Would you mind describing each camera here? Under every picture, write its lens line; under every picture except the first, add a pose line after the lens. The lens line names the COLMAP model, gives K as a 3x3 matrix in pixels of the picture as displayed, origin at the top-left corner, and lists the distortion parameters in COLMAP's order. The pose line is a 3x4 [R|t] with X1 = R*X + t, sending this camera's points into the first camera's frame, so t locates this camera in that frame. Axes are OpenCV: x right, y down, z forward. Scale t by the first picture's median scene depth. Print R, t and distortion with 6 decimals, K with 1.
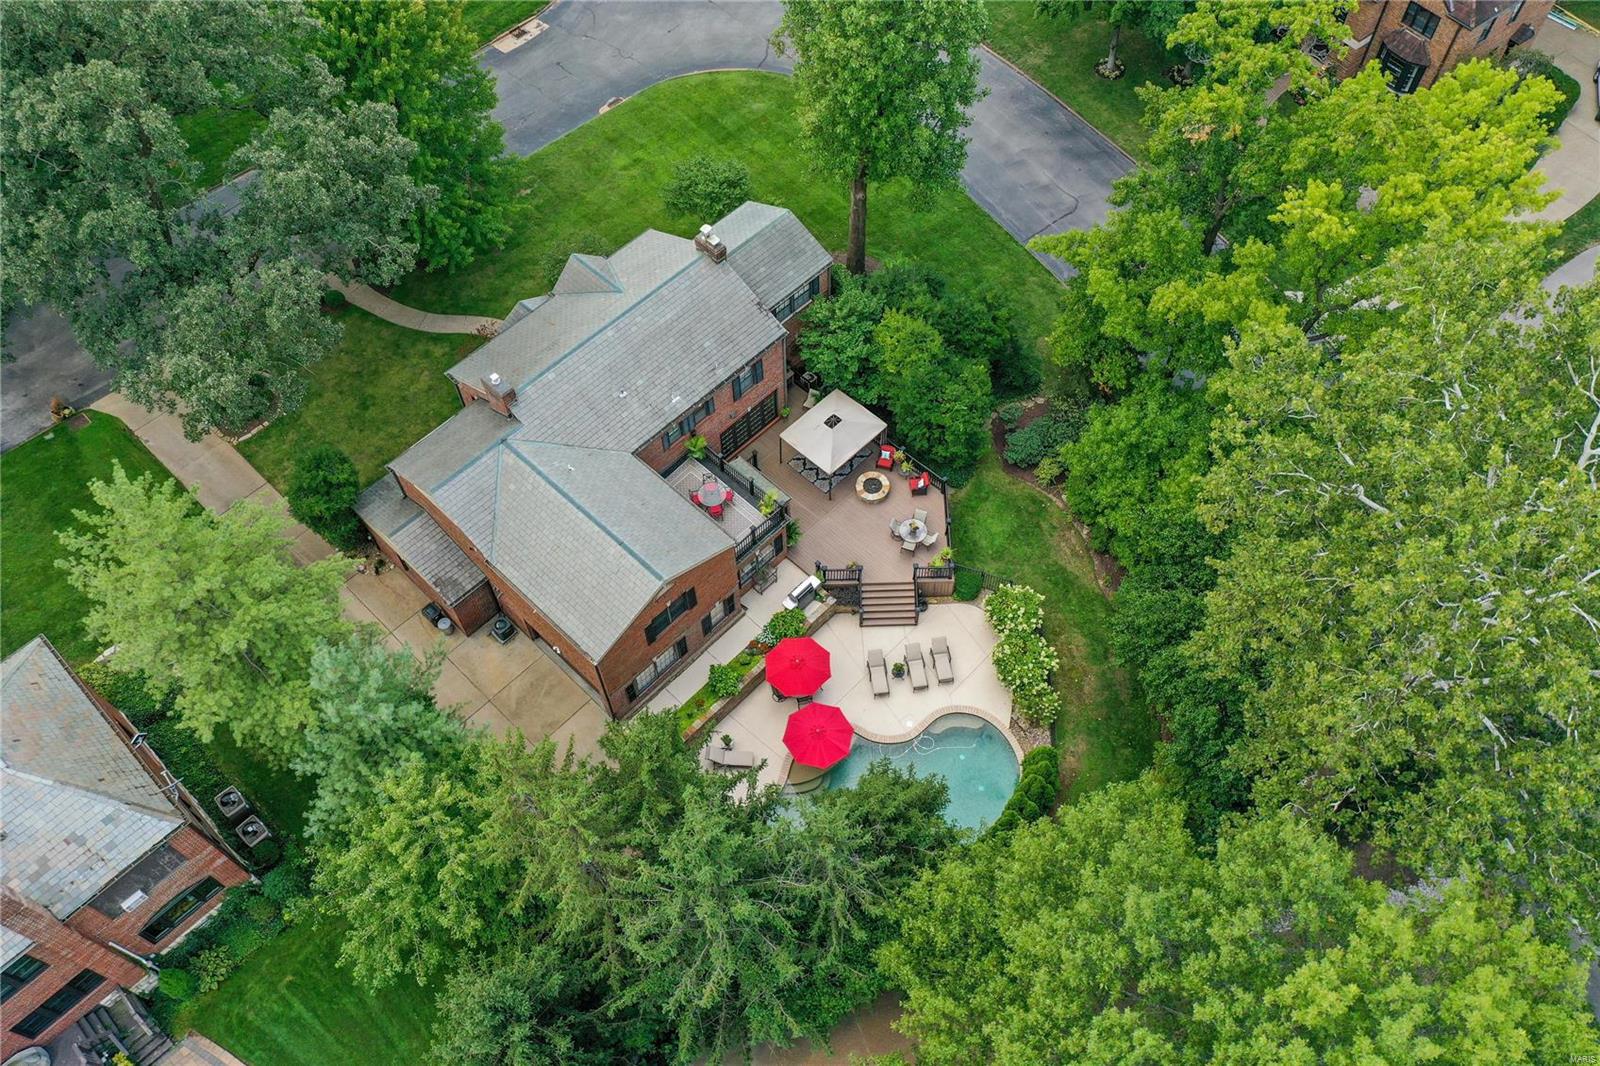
lens RADIAL K [[1275.4, 0, 793.8], [0, 1275.4, 527.3], [0, 0, 1]] dist [0.002626, 0.018660]
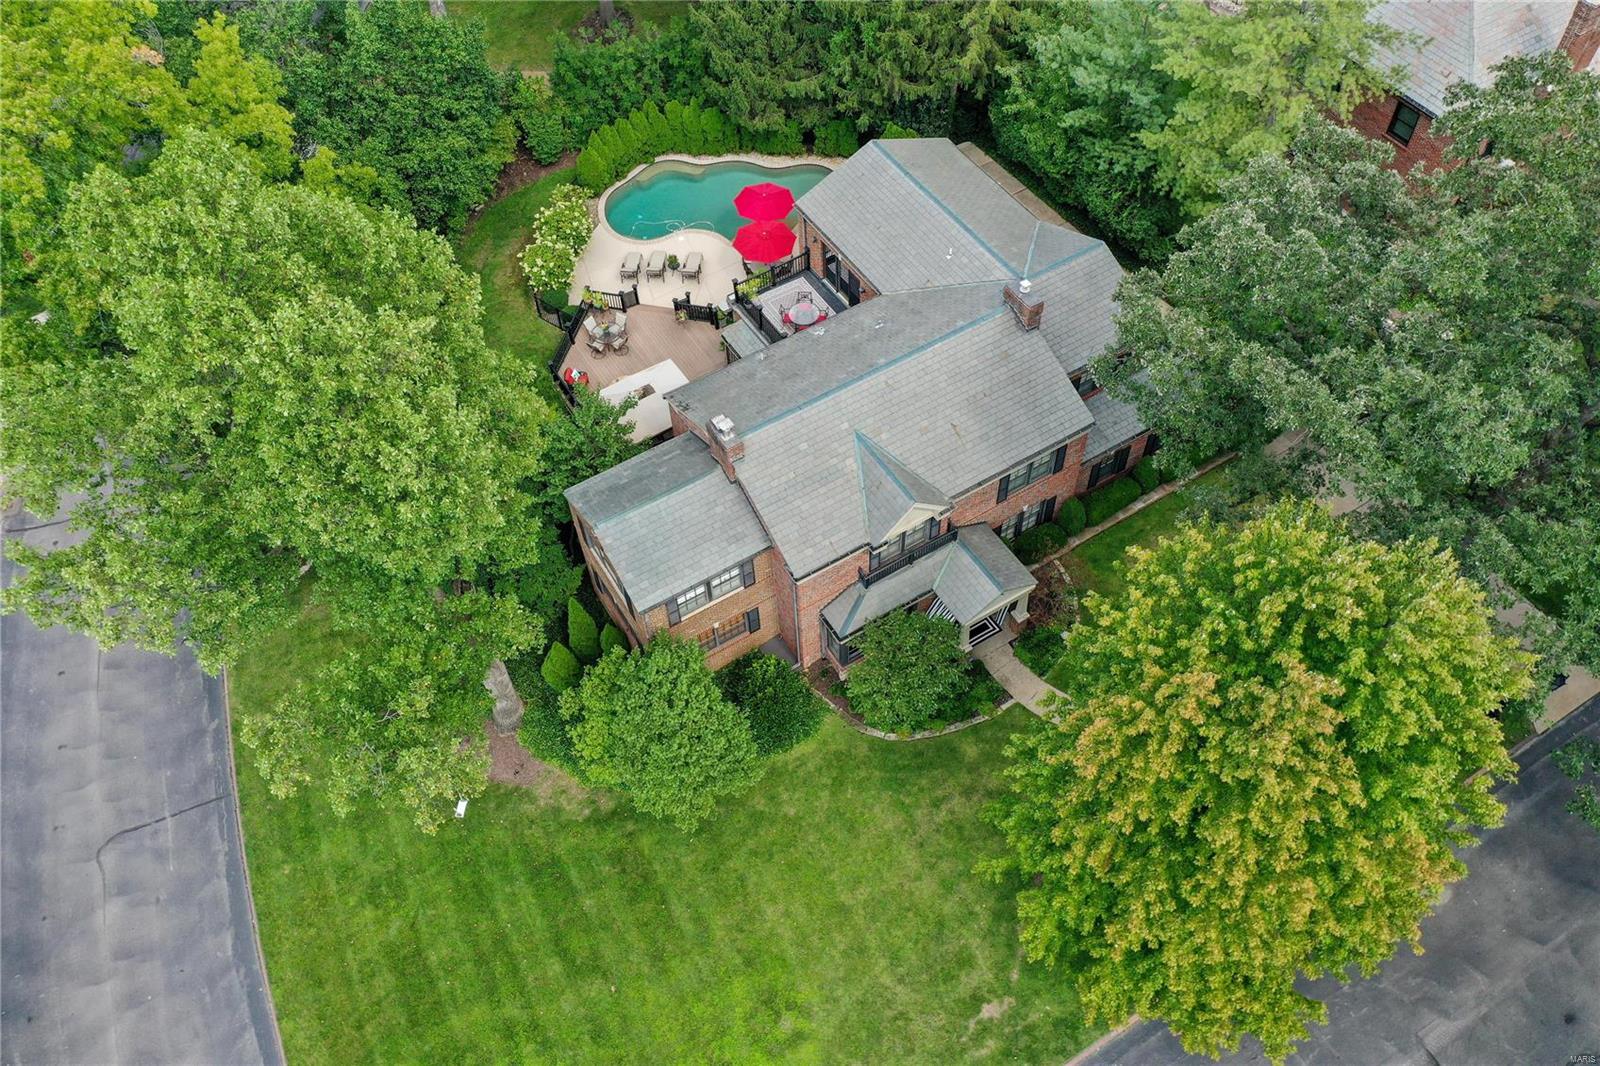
lens RADIAL K [[1275.4, 0, 797.9], [0, 1275.4, 532.0], [0, 0, 1]] dist [0.002626, 0.018660]
pose [[-0.967869, -0.162587, 0.191820, -0.260463], [0.237195, -0.337084, 0.911105, -0.911871], [-0.083475, 0.927330, 0.364818, 0.805504]]
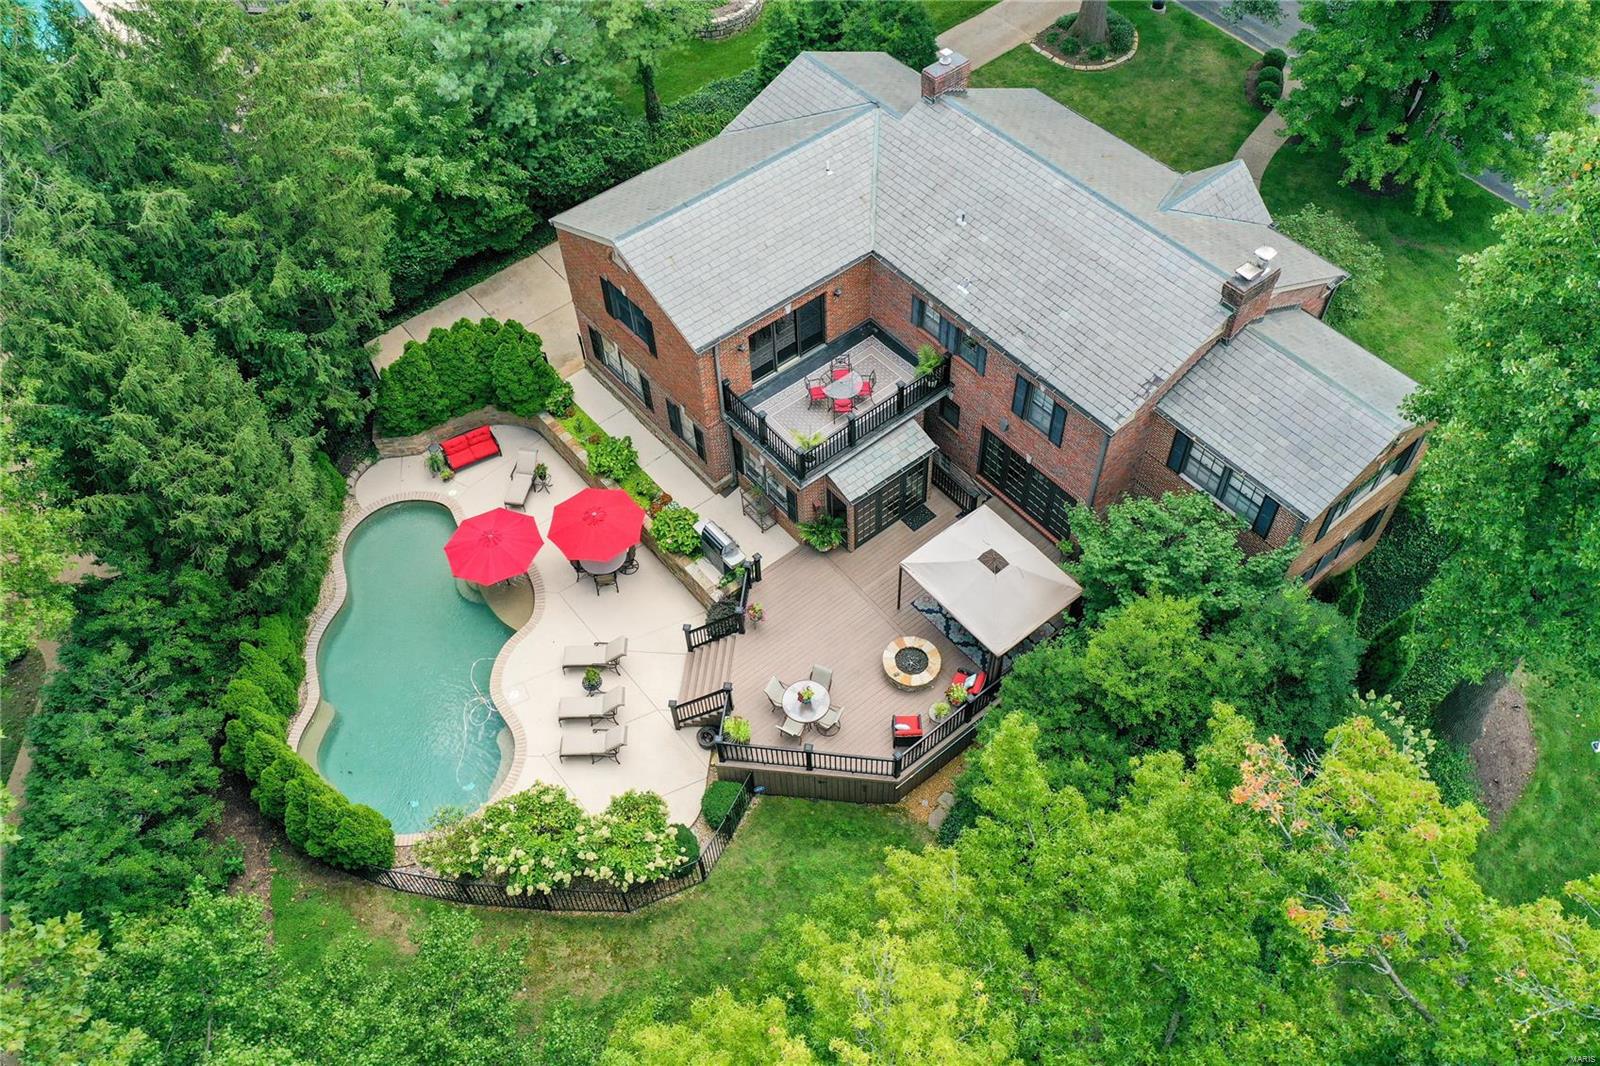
lens RADIAL K [[1275.4, 0, 795.9], [0, 1275.4, 519.9], [0, 0, 1]] dist [0.002626, 0.018660]
pose [[-0.122197, 0.793469, -0.596217, 0.391344], [-0.810968, 0.266497, 0.520875, -0.333102], [0.572188, 0.547162, 0.610912, 0.612647]]
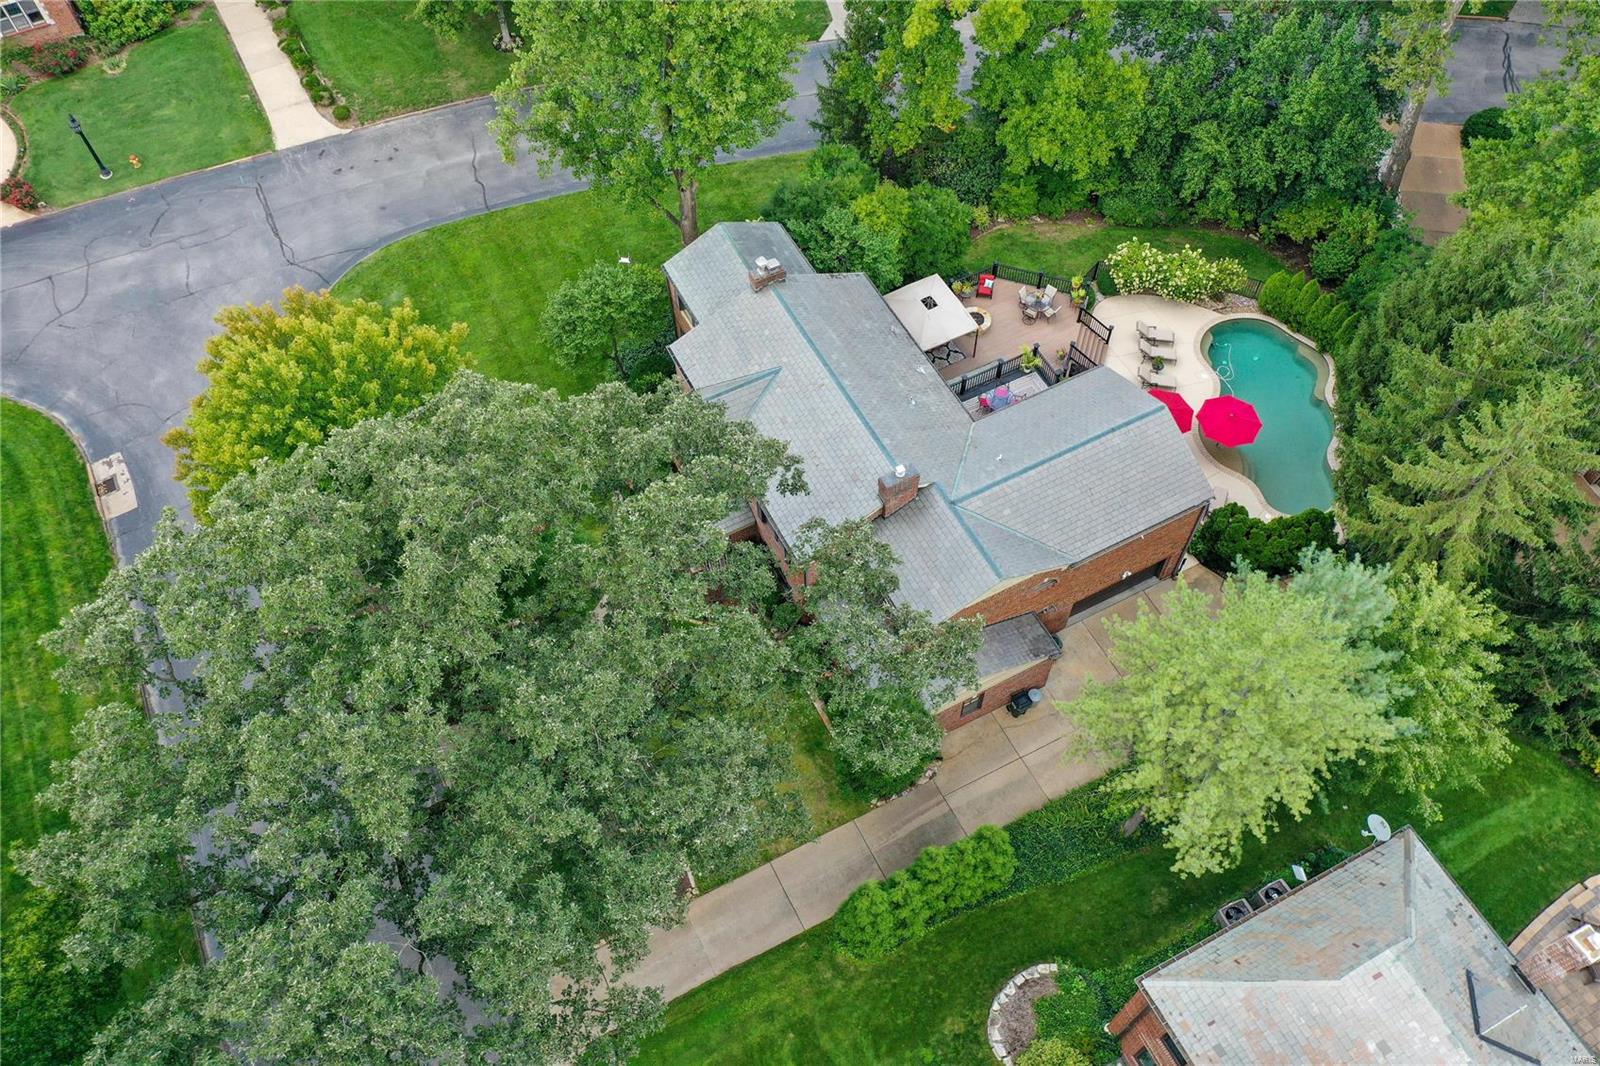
lens RADIAL K [[1275.4, 0, 794.8], [0, 1275.4, 530.4], [0, 0, 1]] dist [0.002626, 0.018660]
pose [[0.320589, -0.789998, 0.522615, -0.711468], [0.803278, 0.519130, 0.291973, -0.389975], [-0.501963, 0.326202, 0.801015, 0.314241]]
